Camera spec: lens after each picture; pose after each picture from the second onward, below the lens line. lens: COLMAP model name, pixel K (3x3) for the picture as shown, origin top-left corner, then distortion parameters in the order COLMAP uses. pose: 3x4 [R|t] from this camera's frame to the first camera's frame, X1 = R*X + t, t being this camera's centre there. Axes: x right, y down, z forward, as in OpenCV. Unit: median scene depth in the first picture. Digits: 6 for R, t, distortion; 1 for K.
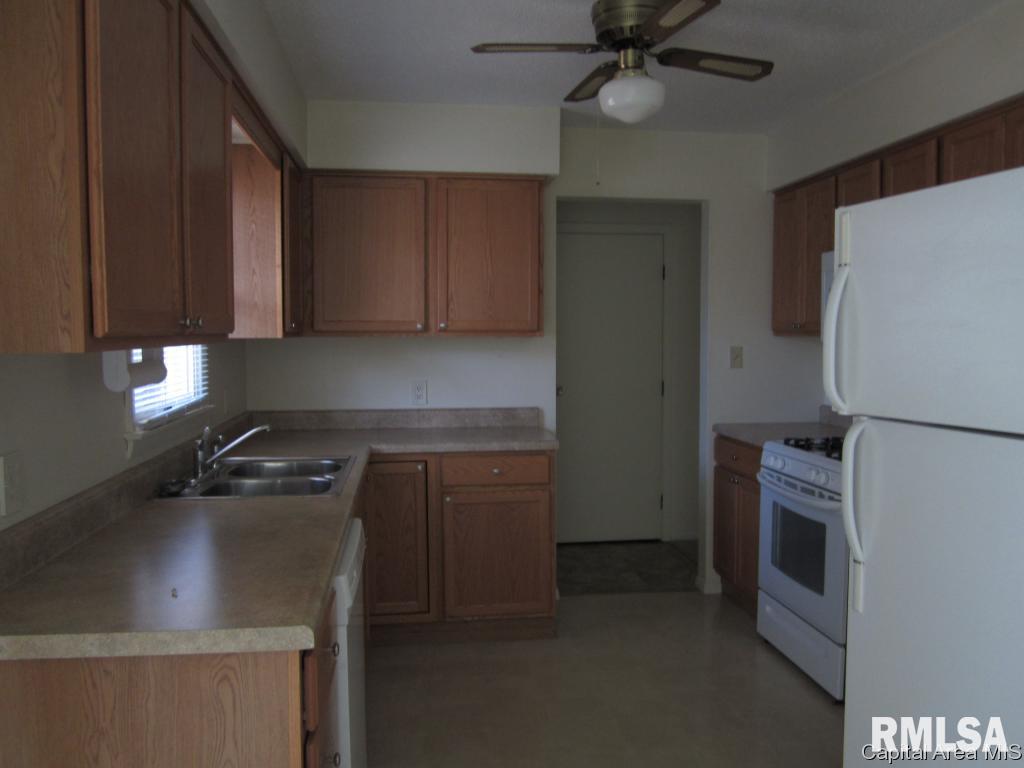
lens RADIAL K [[843.2, 0, 511.9], [0, 843.2, 382.7], [0, 0, 1]] dist [-0.050230, 0.014902]
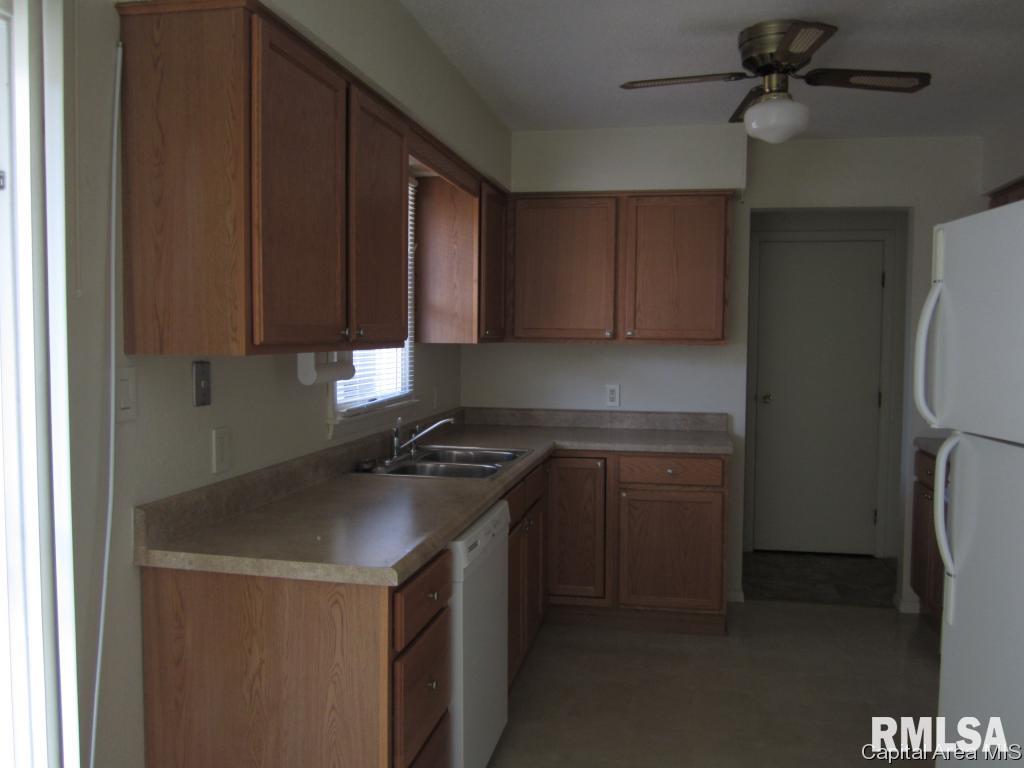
lens RADIAL K [[843.2, 0, 512.9], [0, 843.2, 382.0], [0, 0, 1]] dist [-0.050230, 0.014902]
pose [[0.947218, 0.027446, -0.319412, 0.144648], [-0.029120, 0.999576, -0.000467, -0.001412], [0.319264, 0.009743, 0.947616, -0.077067]]
